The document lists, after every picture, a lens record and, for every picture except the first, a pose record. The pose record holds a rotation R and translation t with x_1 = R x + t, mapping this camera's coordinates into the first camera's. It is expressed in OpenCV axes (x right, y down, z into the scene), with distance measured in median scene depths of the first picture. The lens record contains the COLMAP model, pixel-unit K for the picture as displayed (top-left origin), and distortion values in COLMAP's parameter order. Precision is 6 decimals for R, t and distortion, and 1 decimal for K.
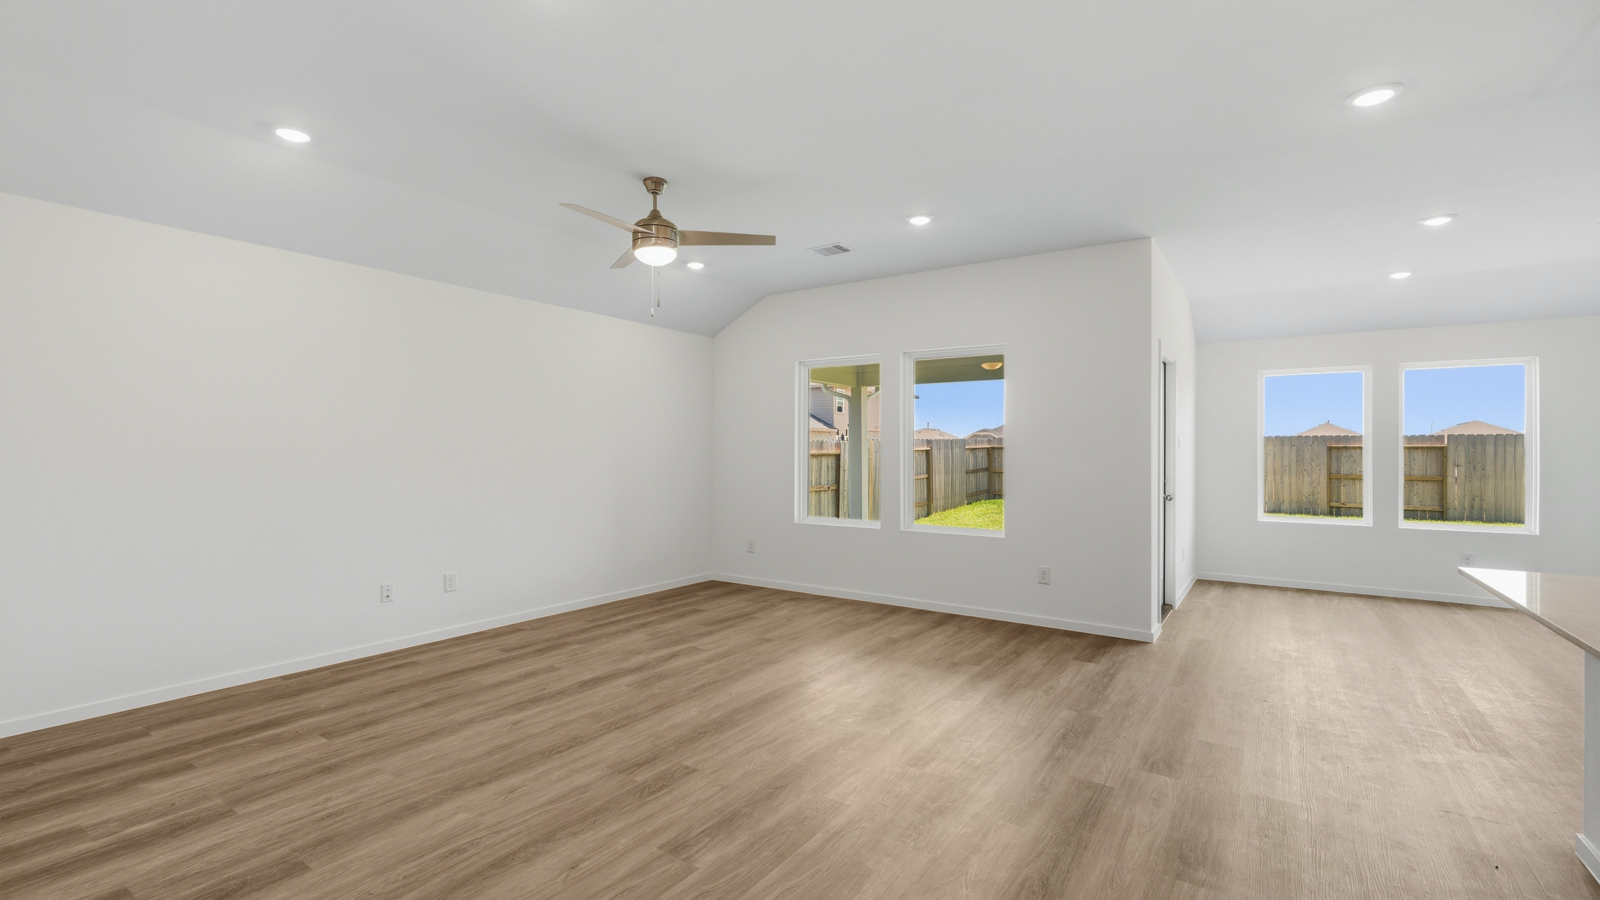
lens RADIAL K [[699.1, 0, 800.0], [0, 699.1, 450.0], [0, 0, 1]] dist [0.000951, 0.000341]
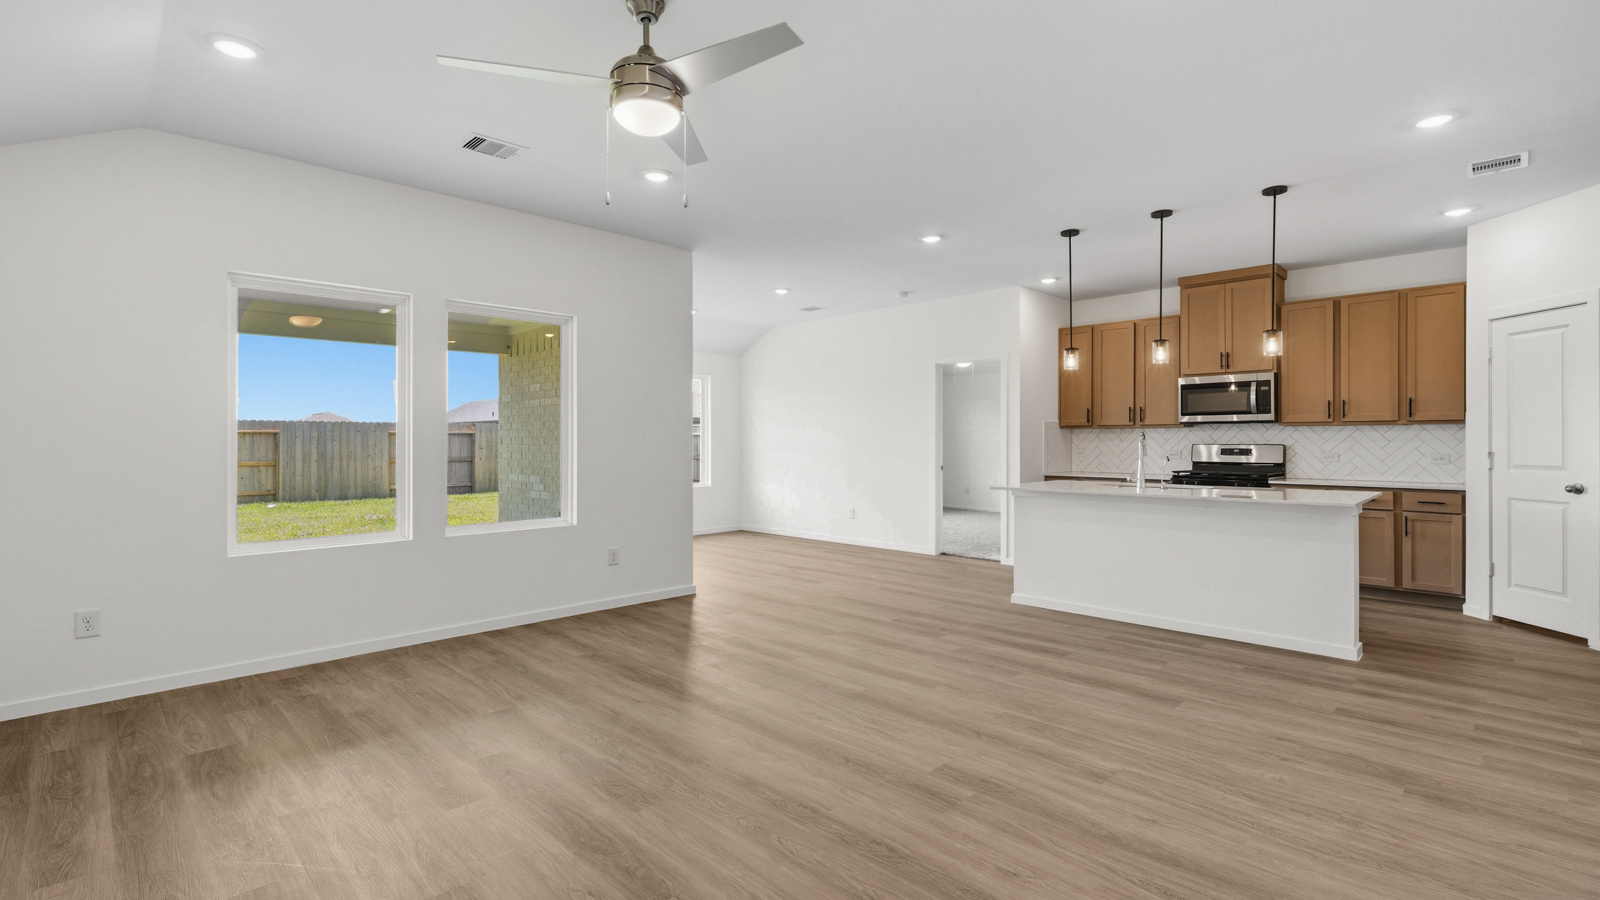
lens RADIAL K [[724.4, 0, 800.0], [0, 724.4, 442.2], [0, 0, 1]] dist [-0.002227, -0.000382]
pose [[0.185070, -0.005855, 0.982708, -0.729663], [0.000518, 0.999983, 0.005860, 0.012181], [-0.982725, -0.000575, 0.185070, 0.650431]]
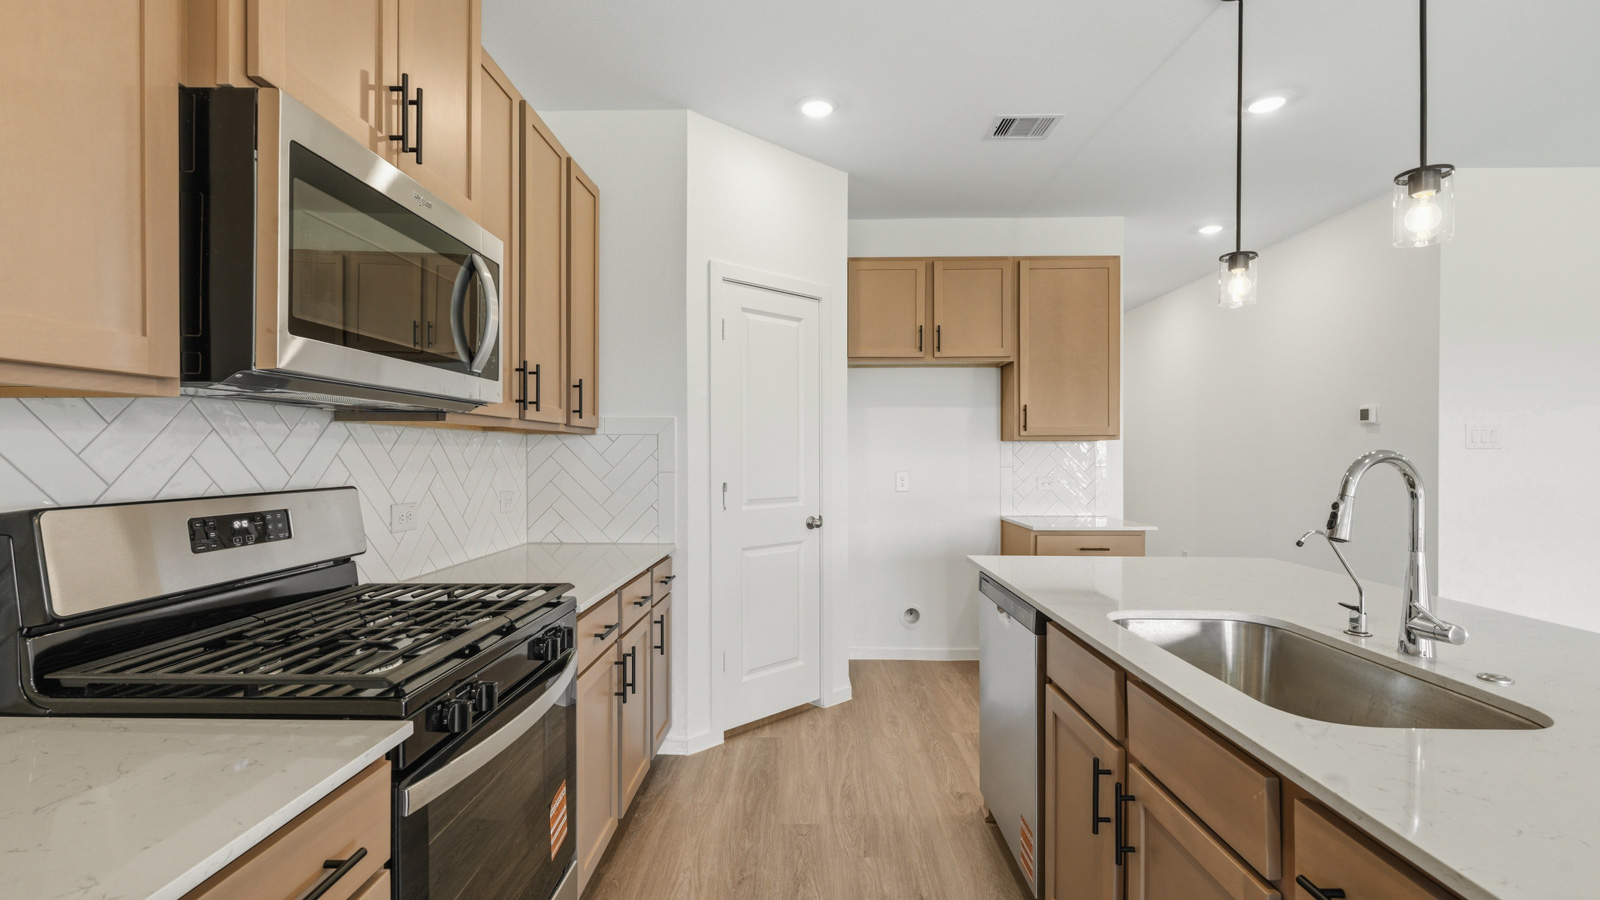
lens RADIAL K [[699.1, 0, 800.0], [0, 699.1, 450.0], [0, 0, 1]] dist [0.000951, 0.000341]
pose [[-0.836964, -0.008263, -0.547196, 0.925059], [-0.006163, 0.999965, -0.005673, 0.005705], [0.547223, -0.001376, -0.836986, 0.432093]]
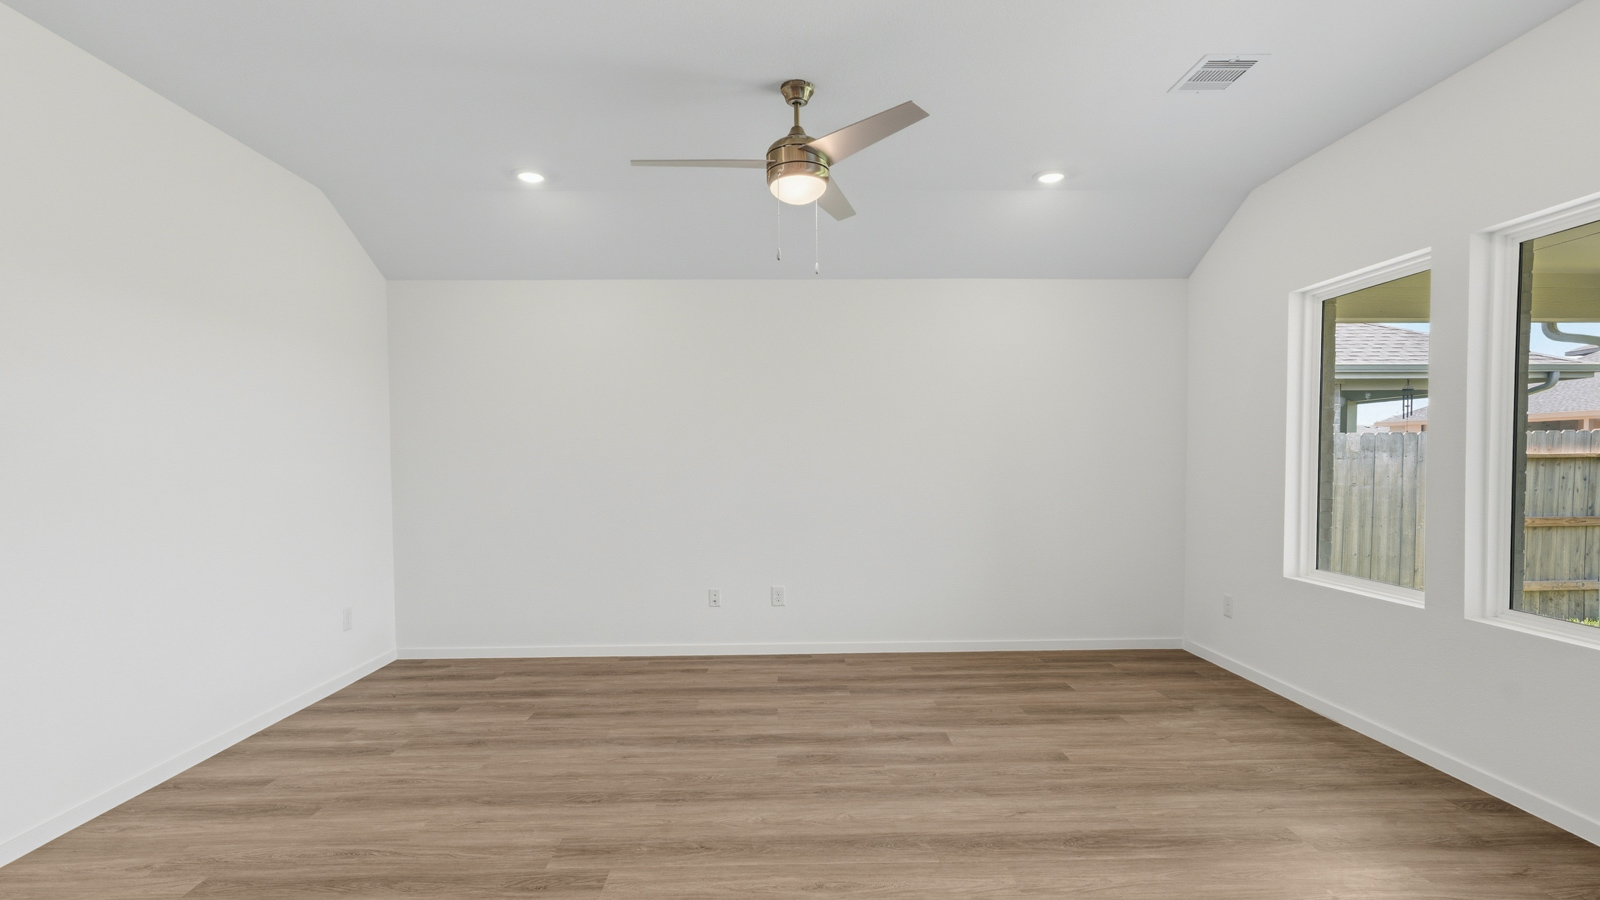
lens RADIAL K [[775.7, 0, 799.5], [0, 775.7, 490.8], [0, 0, 1]] dist [-0.002335, -0.000334]
pose [[0.585545, 0.026120, -0.810219, 0.405041], [0.011439, 0.999115, 0.040476, 0.003600], [0.810559, -0.032969, 0.584728, 0.453071]]
